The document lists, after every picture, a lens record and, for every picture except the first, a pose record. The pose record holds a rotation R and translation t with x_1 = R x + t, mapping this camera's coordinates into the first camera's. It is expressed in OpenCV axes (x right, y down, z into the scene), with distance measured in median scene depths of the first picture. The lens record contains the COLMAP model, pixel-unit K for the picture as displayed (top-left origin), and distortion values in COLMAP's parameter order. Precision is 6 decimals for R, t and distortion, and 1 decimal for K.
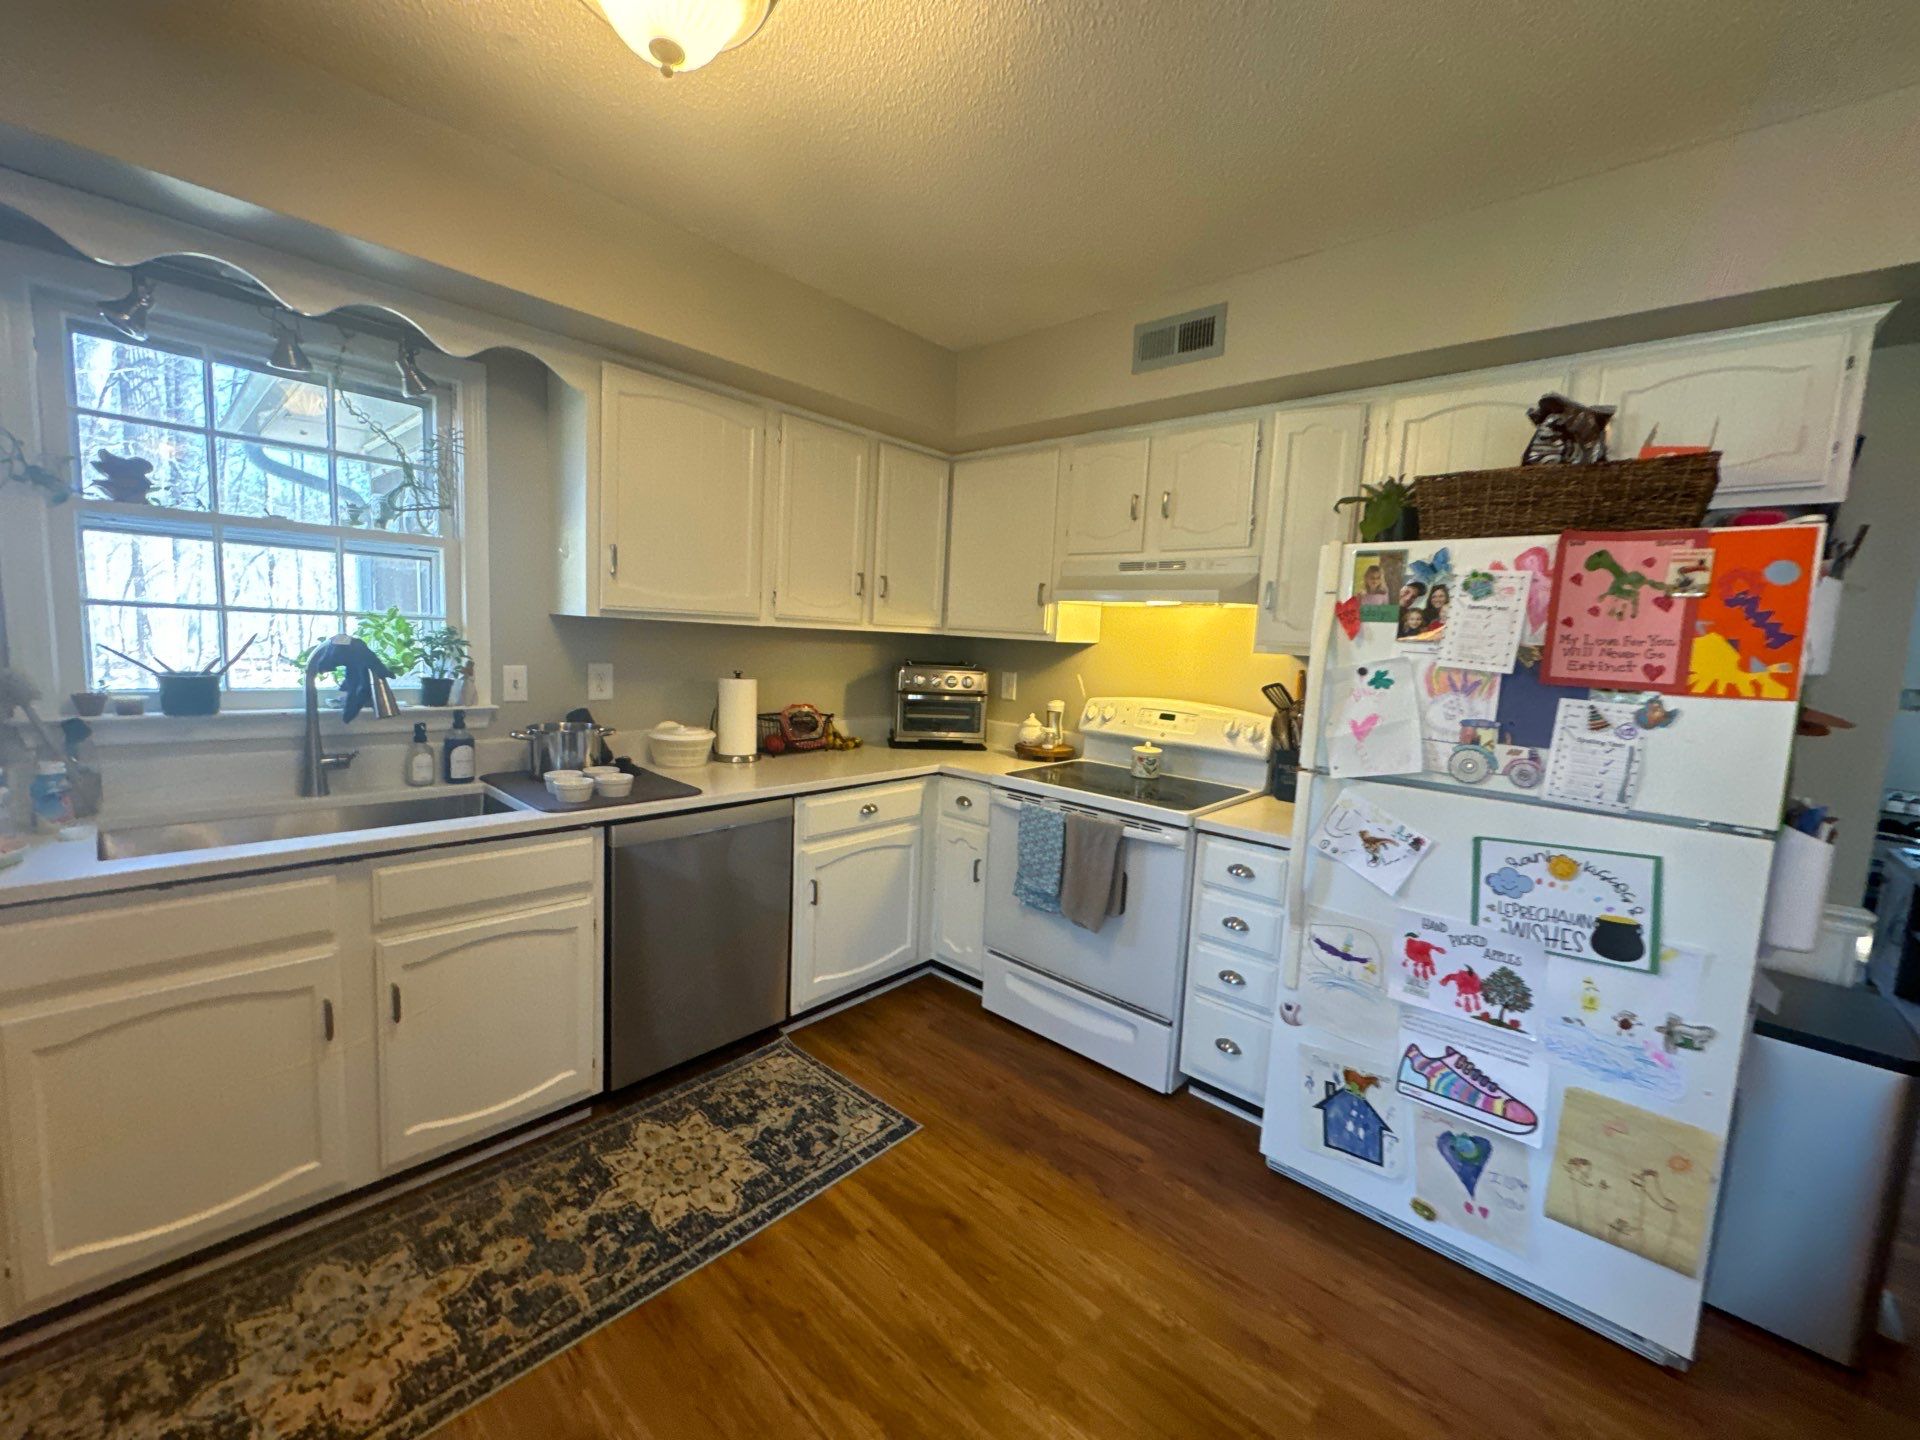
lens RADIAL K [[764.1, 0, 959.9], [0, 764.1, 720.1], [0, 0, 1]] dist [-0.004161, 0.000340]
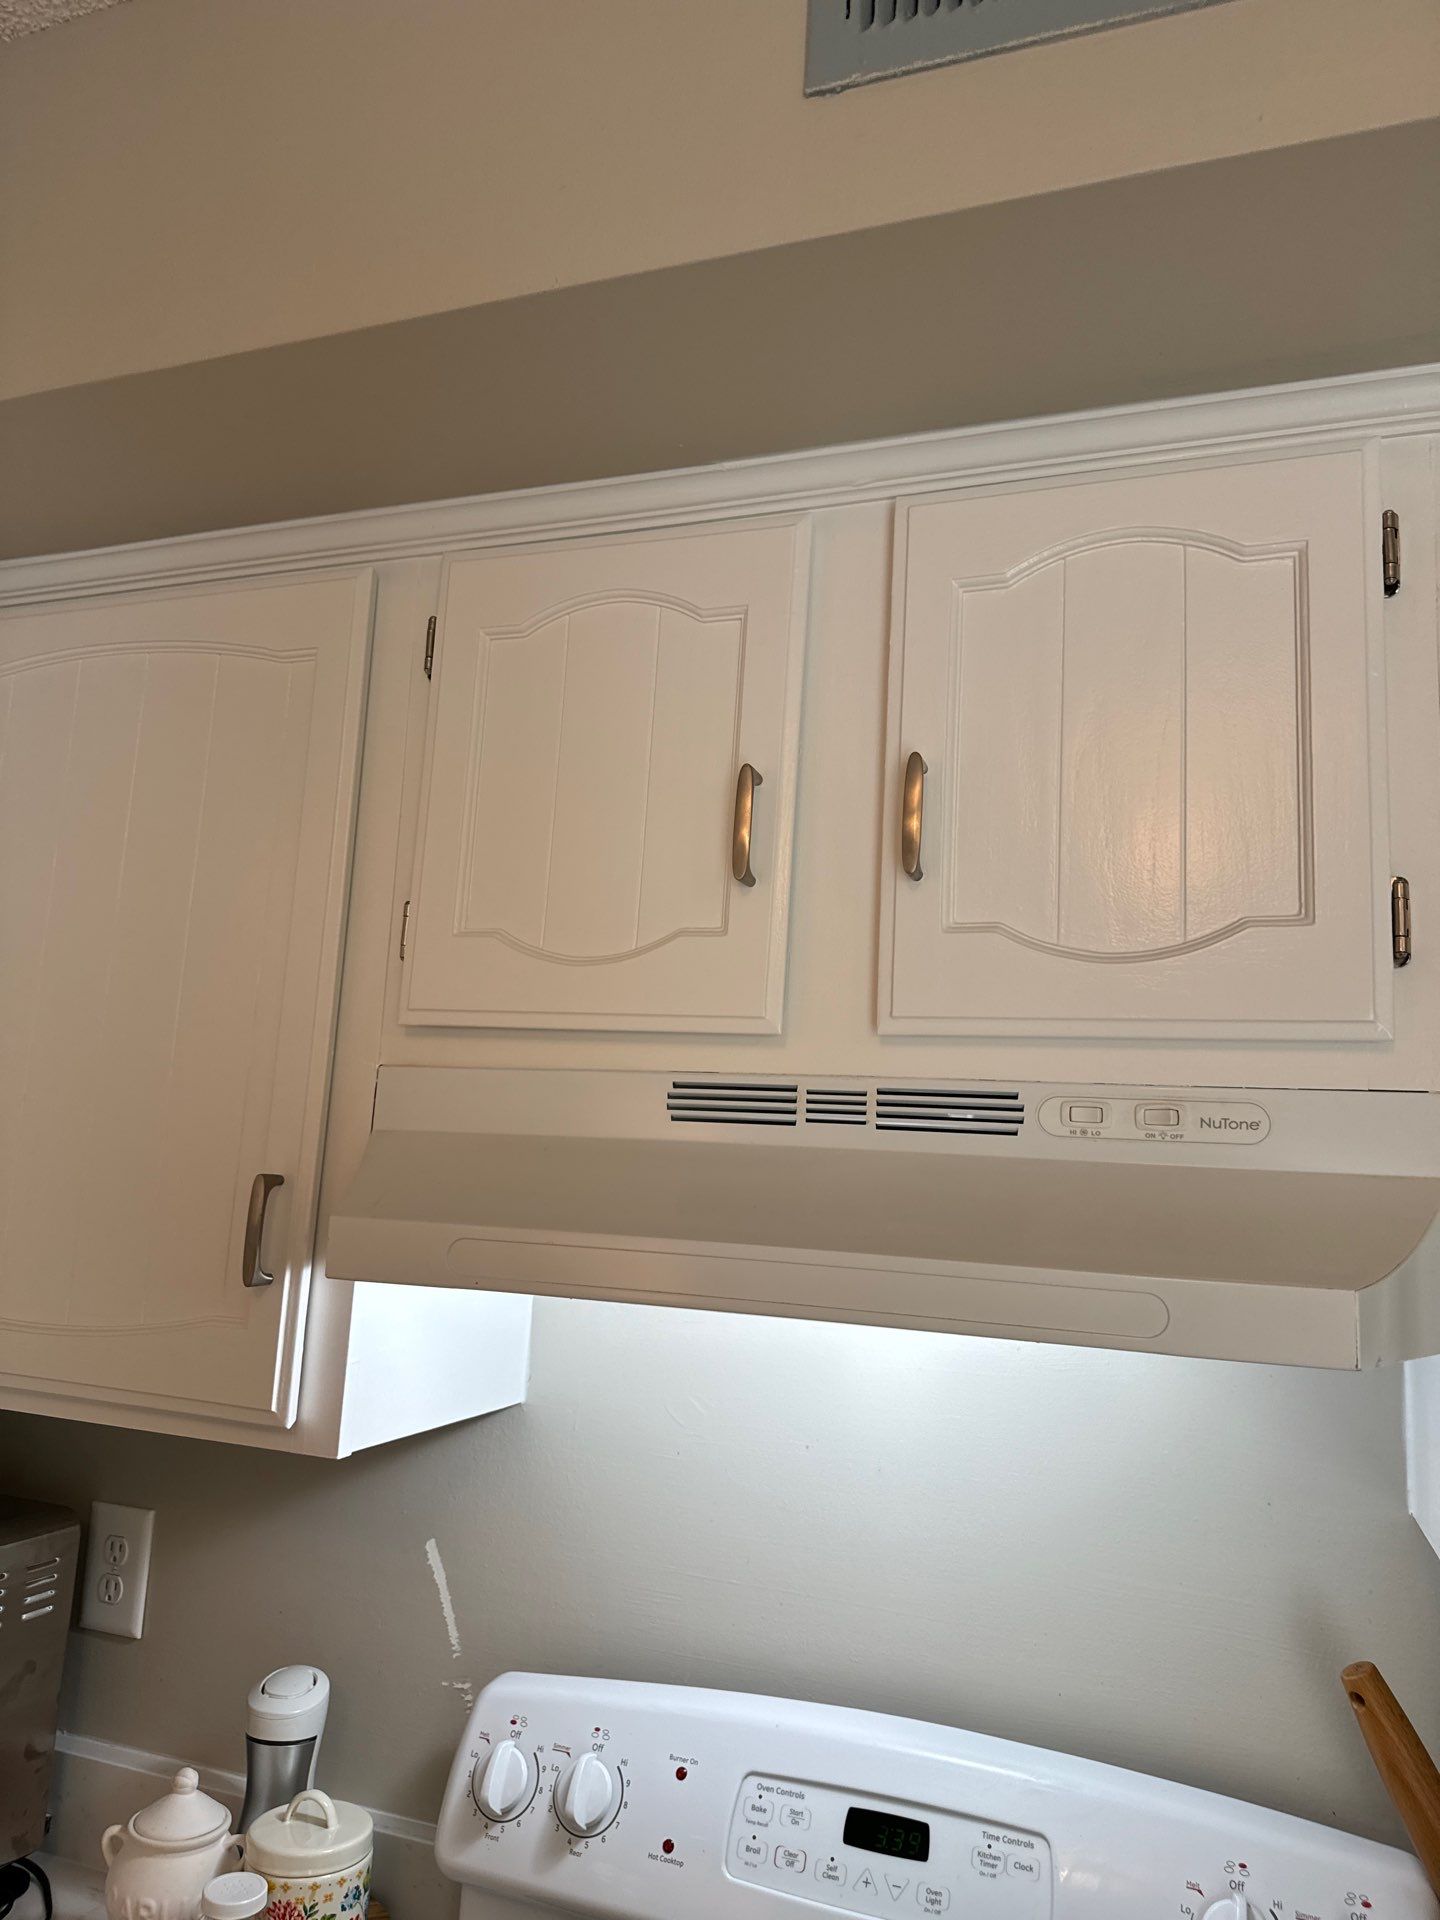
lens RADIAL K [[1396.2, 0, 724.2], [0, 1396.2, 946.6], [0, 0, 1]] dist [0.012780, -0.025467]
pose [[0.923157, 0.061525, 0.379467, 0.100075], [0.036455, 0.968650, -0.245741, -0.188546], [-0.382690, 0.240691, 0.891973, 0.826882]]
